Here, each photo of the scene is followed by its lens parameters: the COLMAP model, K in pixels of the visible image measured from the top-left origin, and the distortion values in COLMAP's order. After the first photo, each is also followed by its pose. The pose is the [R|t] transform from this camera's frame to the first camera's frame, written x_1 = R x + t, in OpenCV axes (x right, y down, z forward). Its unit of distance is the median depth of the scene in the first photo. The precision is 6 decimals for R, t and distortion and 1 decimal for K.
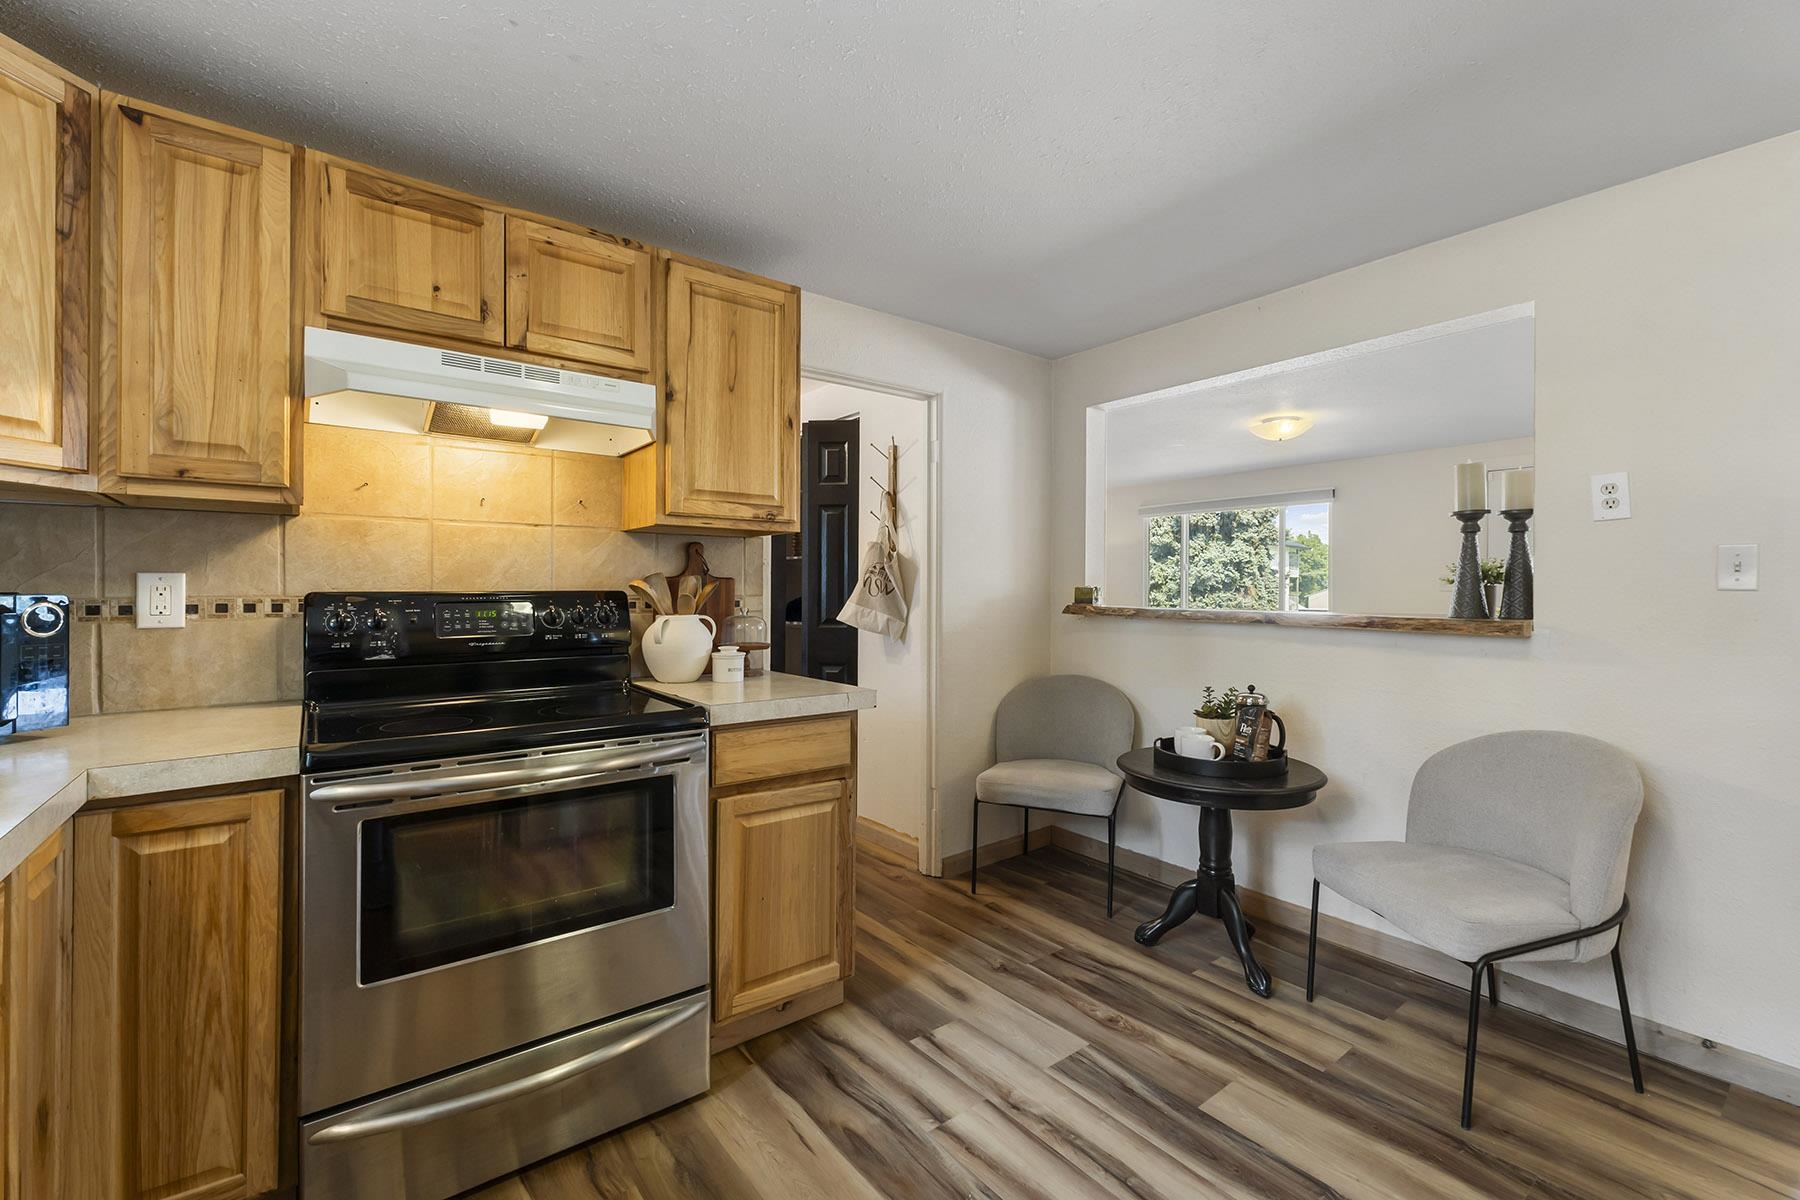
lens RADIAL K [[763.4, 0, 892.9], [0, 763.4, 586.1], [0, 0, 1]] dist [0.001294, 0.000057]
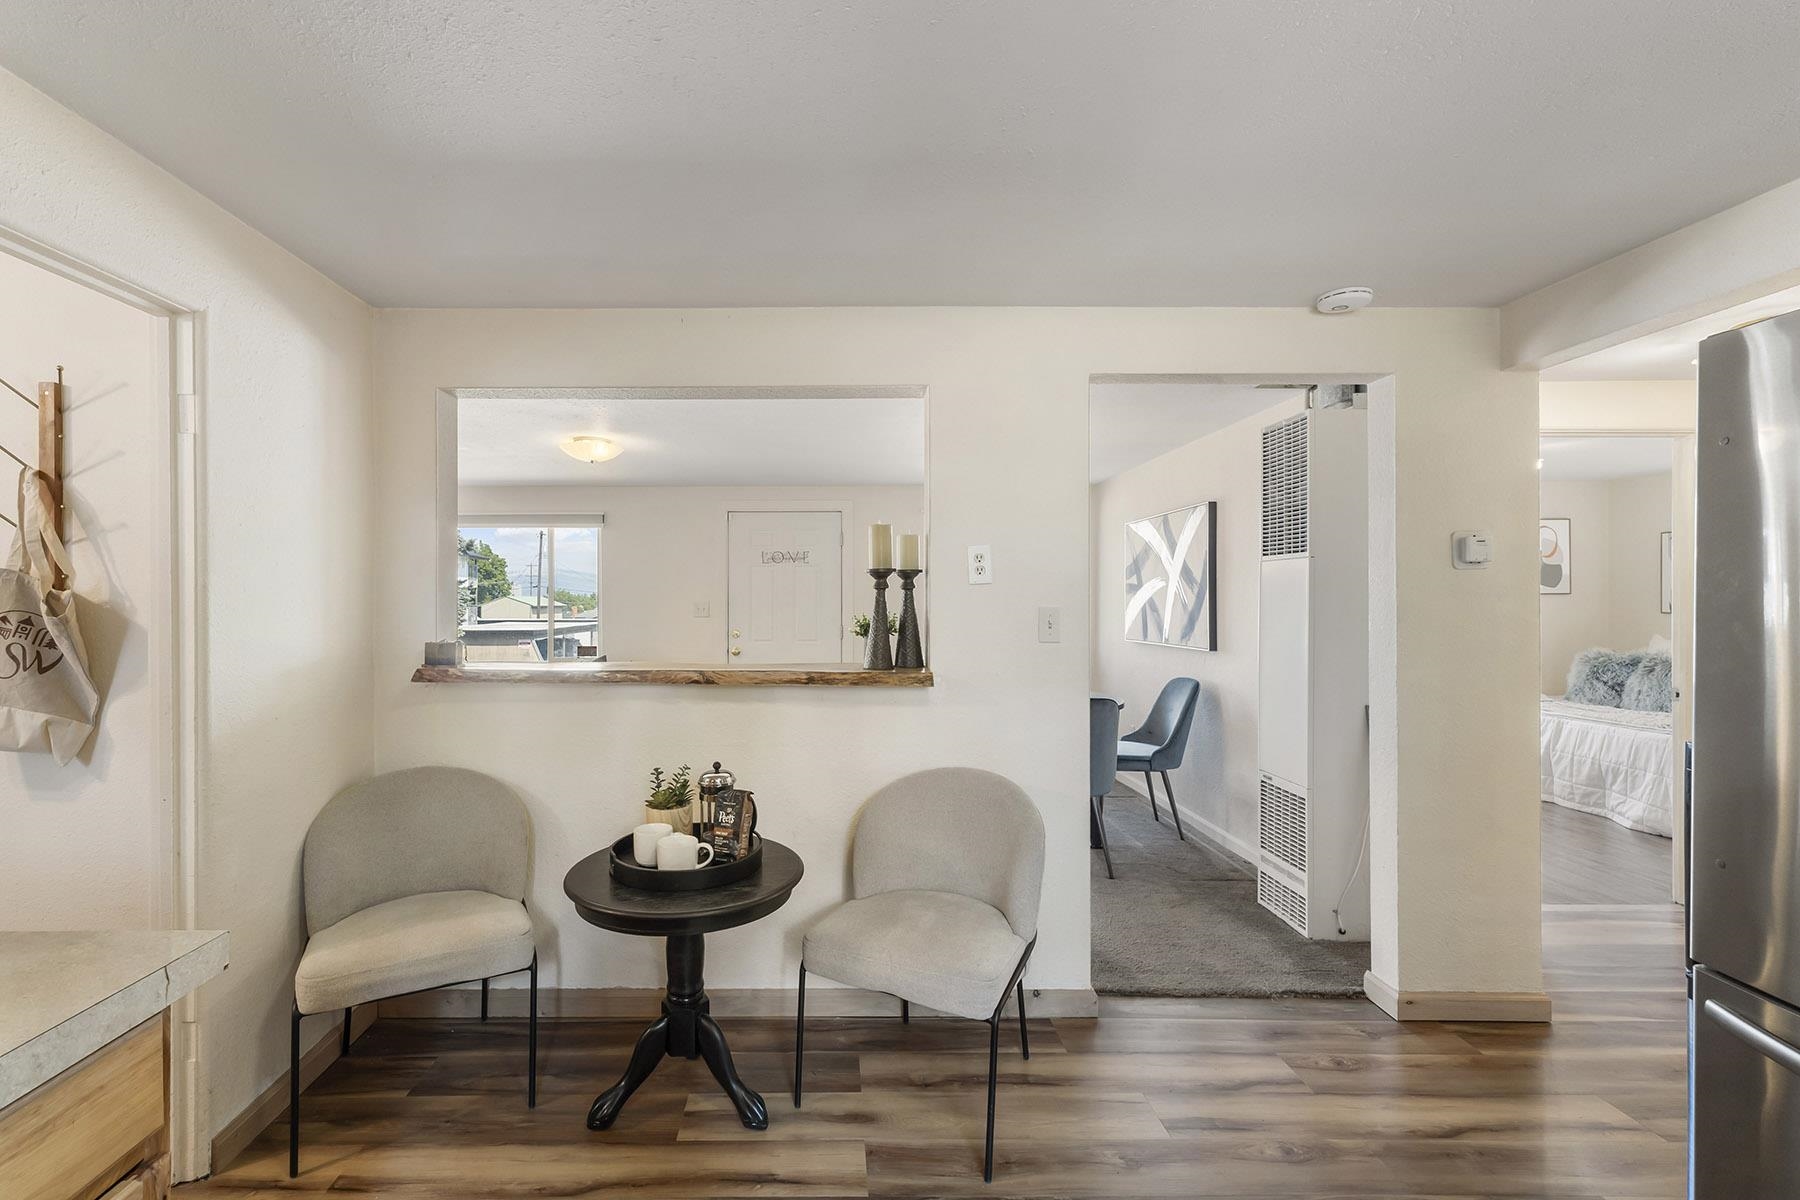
lens RADIAL K [[787.7, 0, 832.8], [0, 787.7, 601.9], [0, 0, 1]] dist [0.002699, 0.000104]
pose [[0.604061, -0.007284, 0.796905, -0.163352], [0.000835, 0.999963, 0.008508, -0.061128], [-0.796938, -0.004474, 0.604045, 0.386676]]
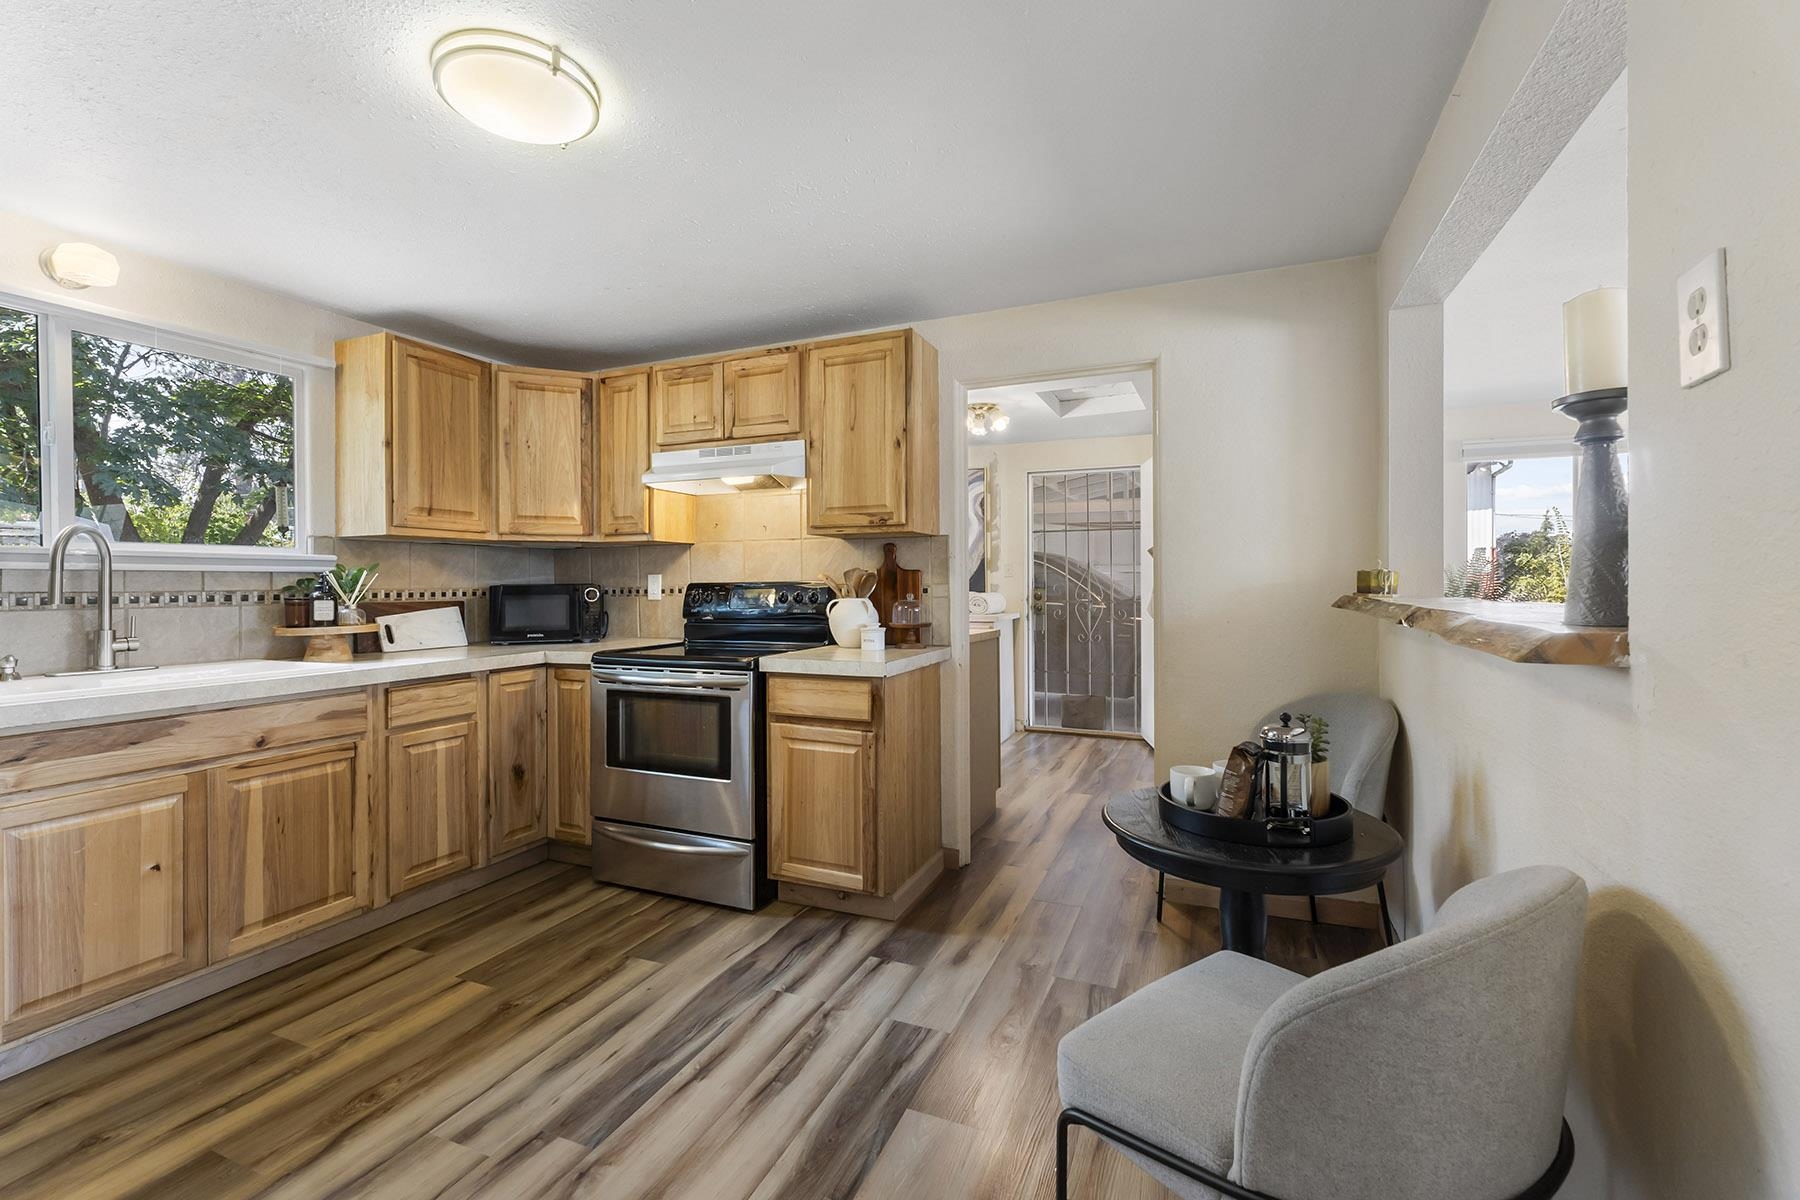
lens RADIAL K [[768.3, 0, 893.5], [0, 768.3, 581.1], [0, 0, 1]] dist [0.001302, 0.000002]
pose [[0.488175, -0.007903, -0.872710, 0.950001], [0.012194, 0.999923, -0.002233, 0.010709], [0.872661, -0.009552, 0.488233, 0.391406]]
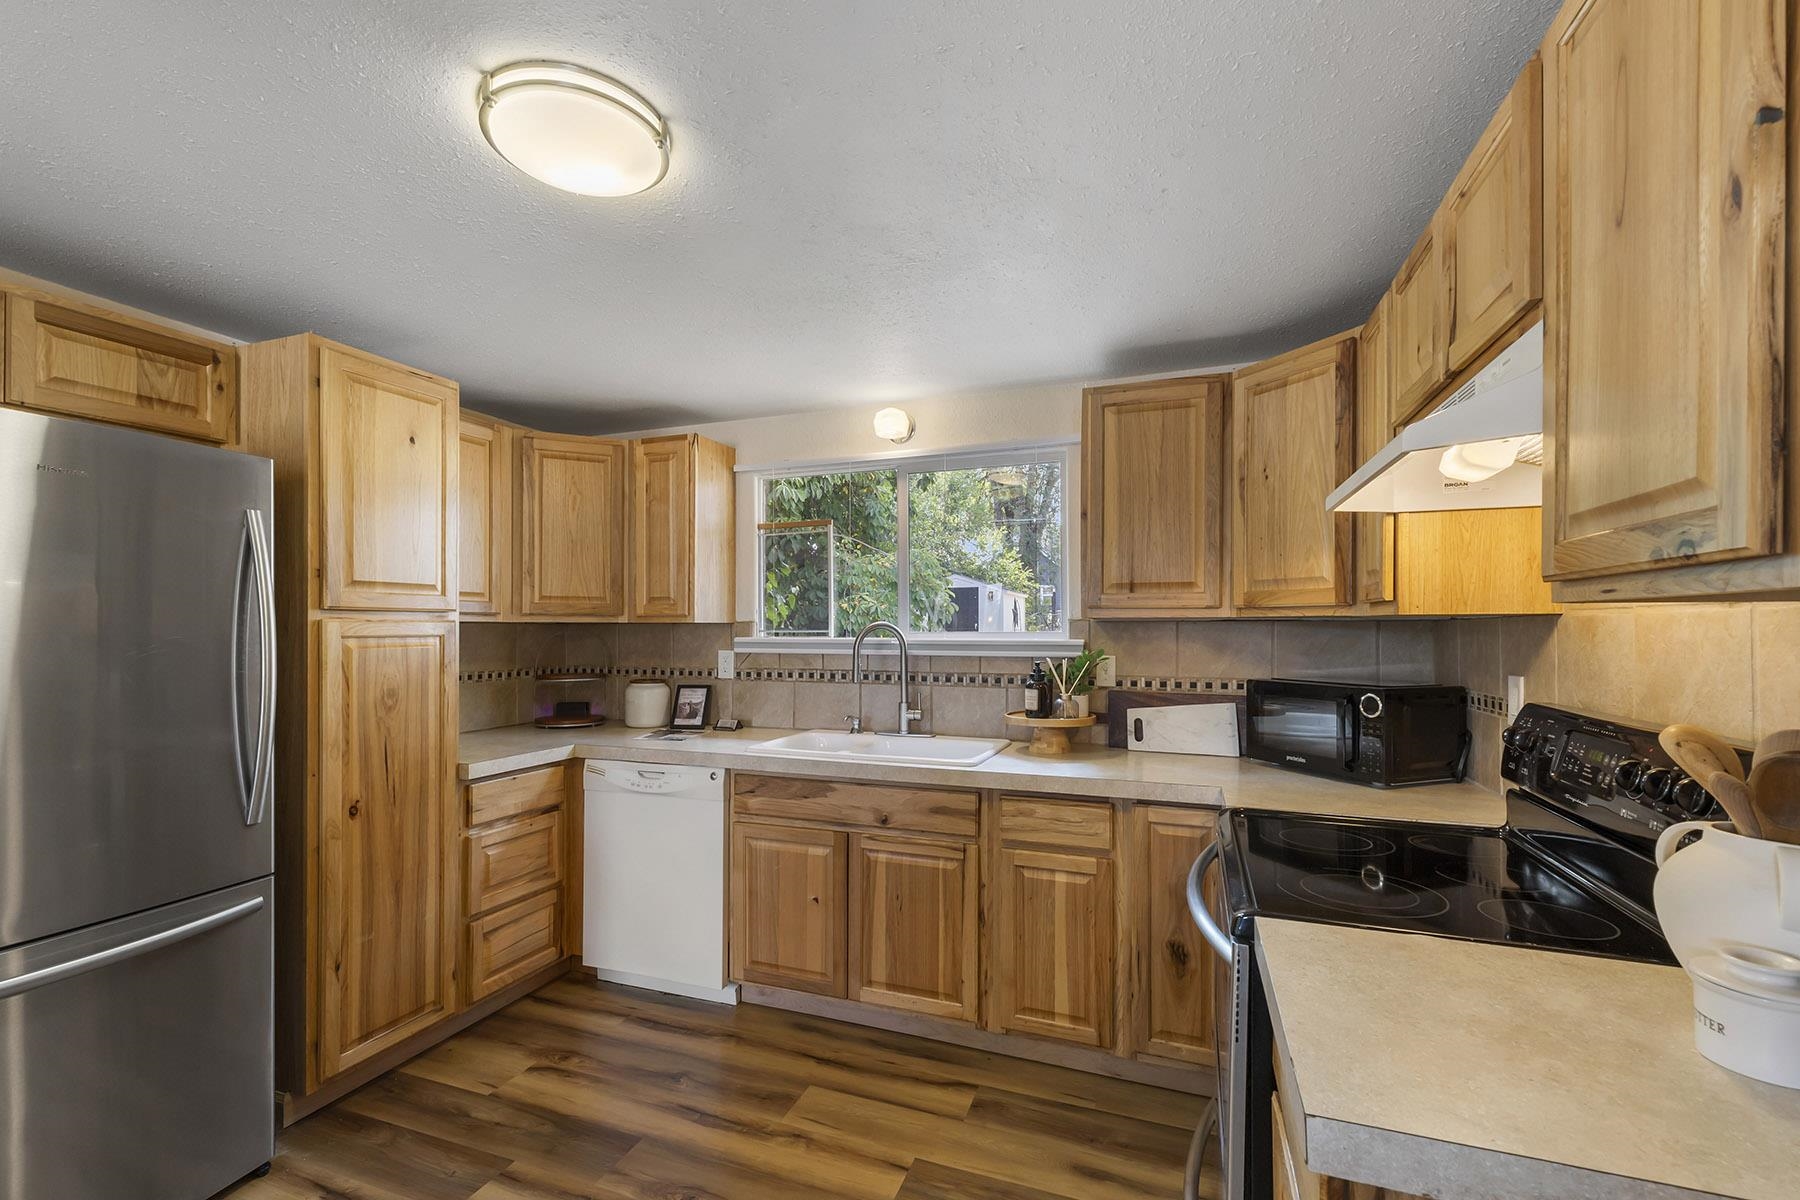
lens RADIAL K [[778.8, 0, 891.5], [0, 778.8, 623.2], [0, 0, 1]] dist [0.004694, 0.000339]
pose [[-0.852061, -0.005774, -0.523411, 0.267545], [0.000942, 0.999921, -0.012564, -0.057774], [0.523442, -0.011198, -0.851988, 1.097088]]
